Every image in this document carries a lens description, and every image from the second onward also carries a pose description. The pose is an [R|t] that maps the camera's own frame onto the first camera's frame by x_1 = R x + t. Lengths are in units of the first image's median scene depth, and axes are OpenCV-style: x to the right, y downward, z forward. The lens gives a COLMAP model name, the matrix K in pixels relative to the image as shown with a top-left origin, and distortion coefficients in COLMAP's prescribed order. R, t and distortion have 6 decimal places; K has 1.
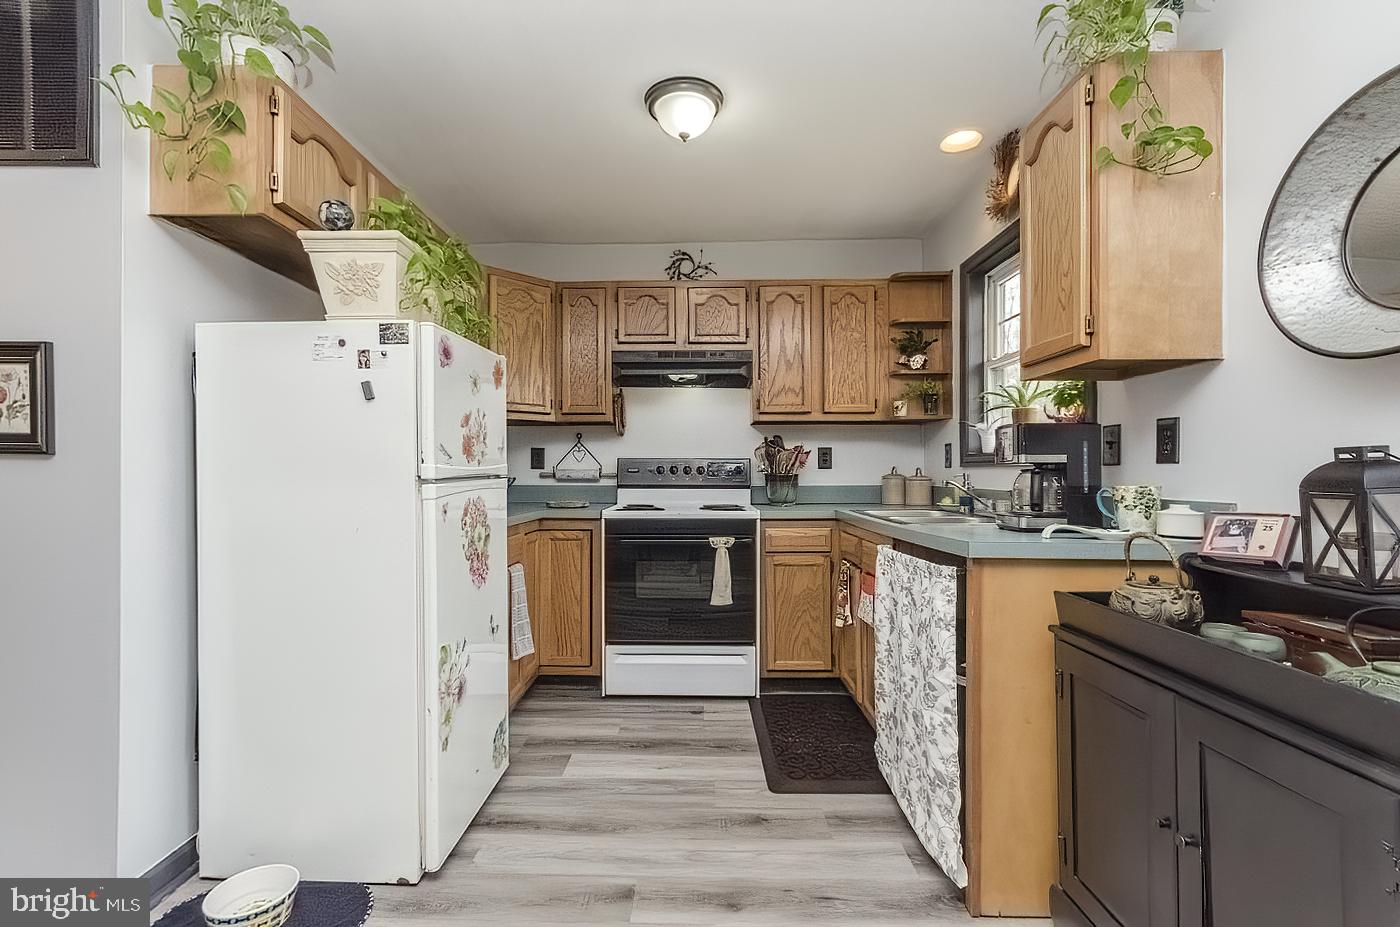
lens RADIAL K [[622.1, 0, 685.8], [0, 622.1, 470.5], [0, 0, 1]] dist [0.005302, -0.000416]
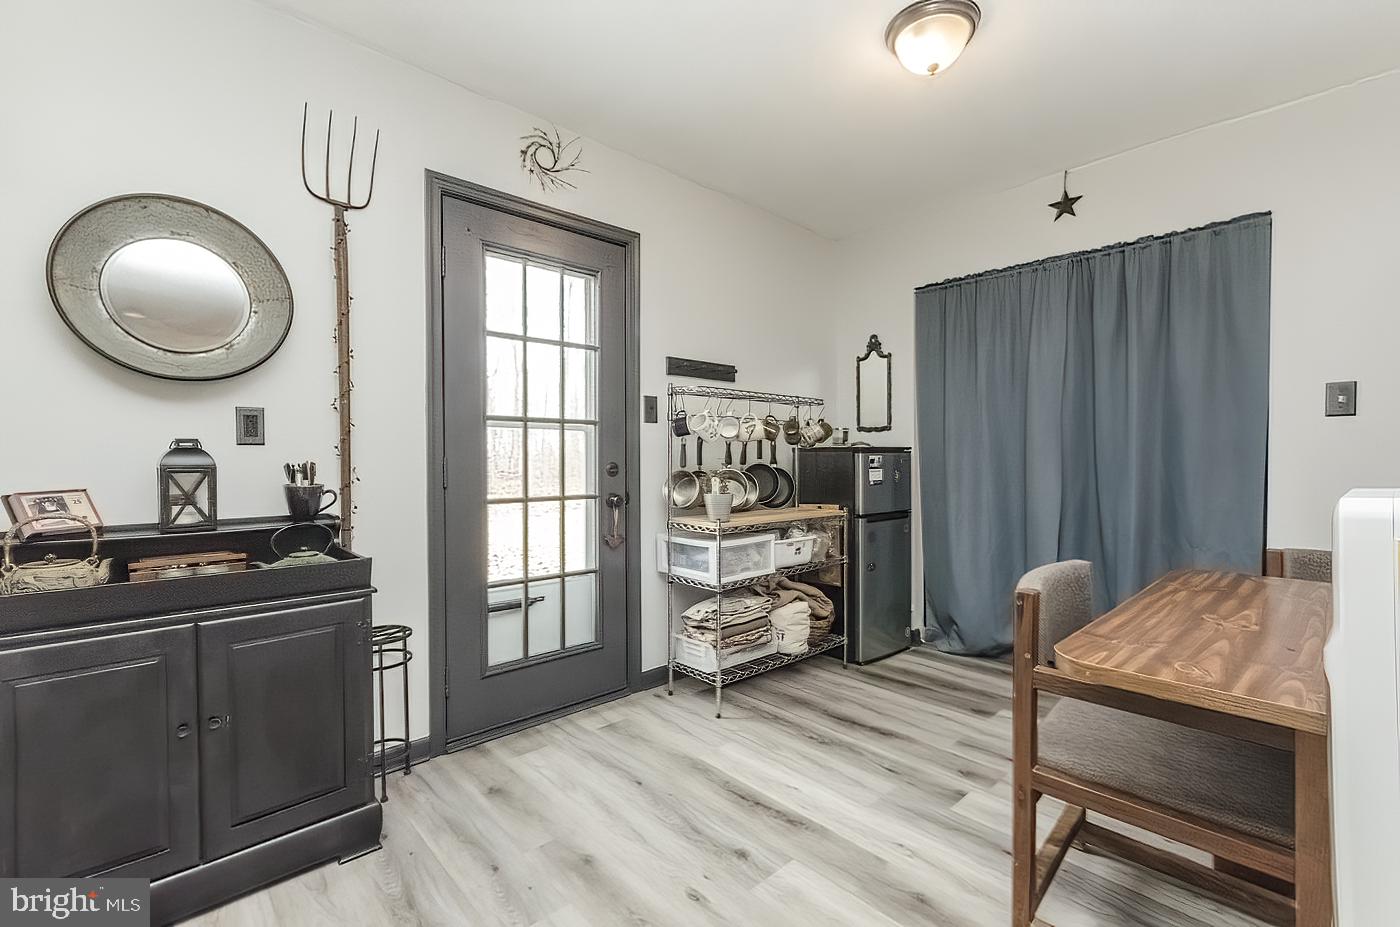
lens RADIAL K [[622.1, 0, 720.7], [0, 622.1, 468.2], [0, 0, 1]] dist [0.005302, -0.000416]
pose [[-0.713489, -0.015494, 0.700495, -0.350077], [-0.003633, 0.999824, 0.018415, 0.000602], [-0.700657, 0.010594, -0.713420, 0.433102]]
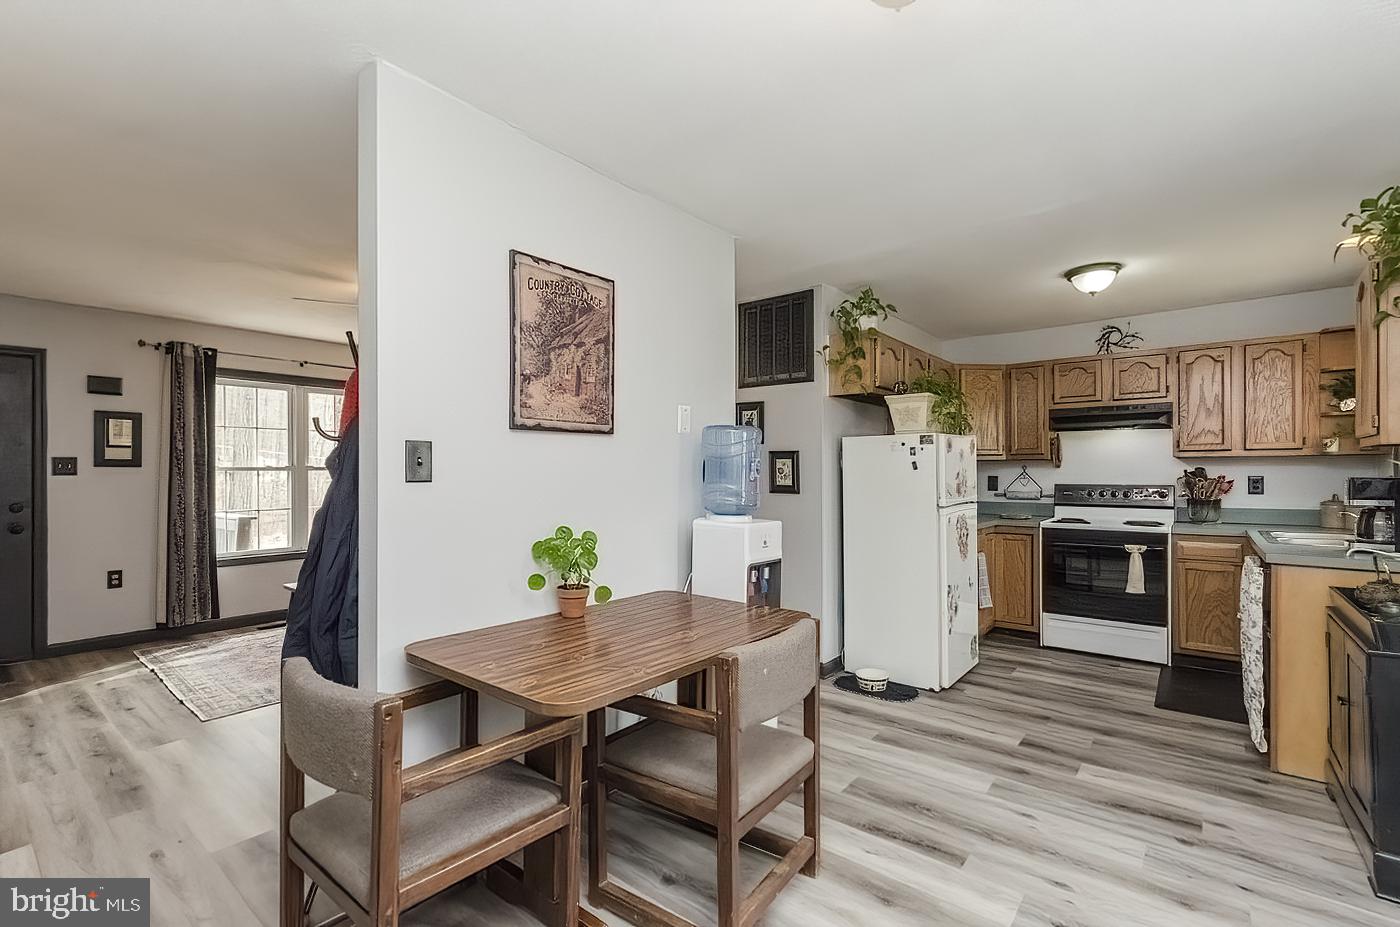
lens RADIAL K [[622.1, 0, 710.5], [0, 622.1, 472.8], [0, 0, 1]] dist [0.005302, -0.000416]
pose [[0.797826, -0.001734, -0.602885, 0.138514], [0.004408, 0.999986, 0.002957, -0.062643], [0.602871, -0.005017, 0.797823, -0.679591]]
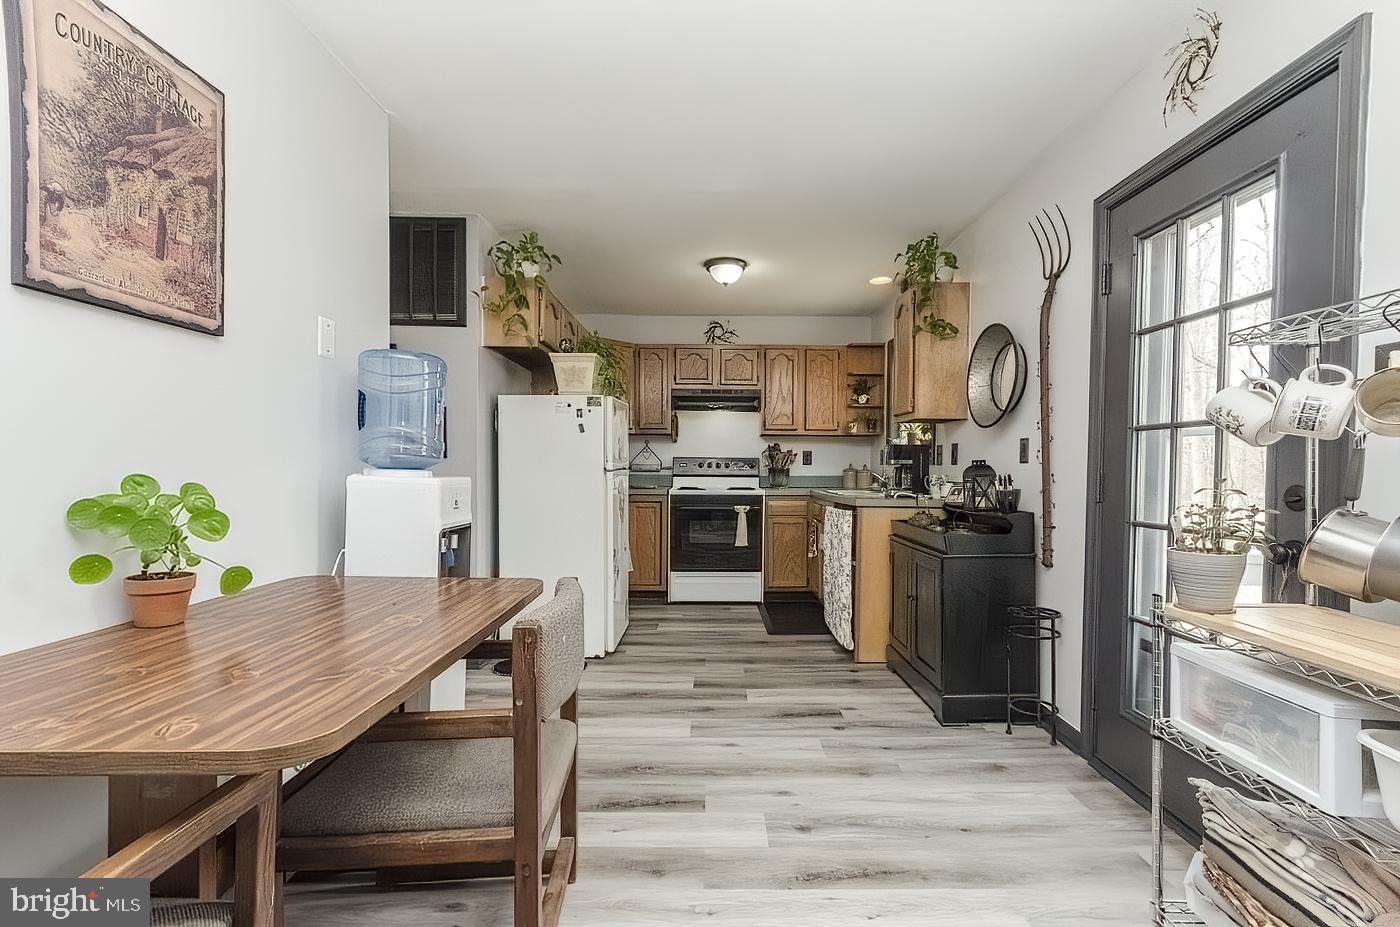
lens RADIAL K [[622.1, 0, 721.3], [0, 622.1, 473.2], [0, 0, 1]] dist [0.005302, -0.000416]
pose [[0.998935, 0.006645, 0.045666, -0.072854], [-0.007352, 0.999856, 0.015327, -0.005336], [-0.045557, -0.015647, 0.998839, -0.644994]]
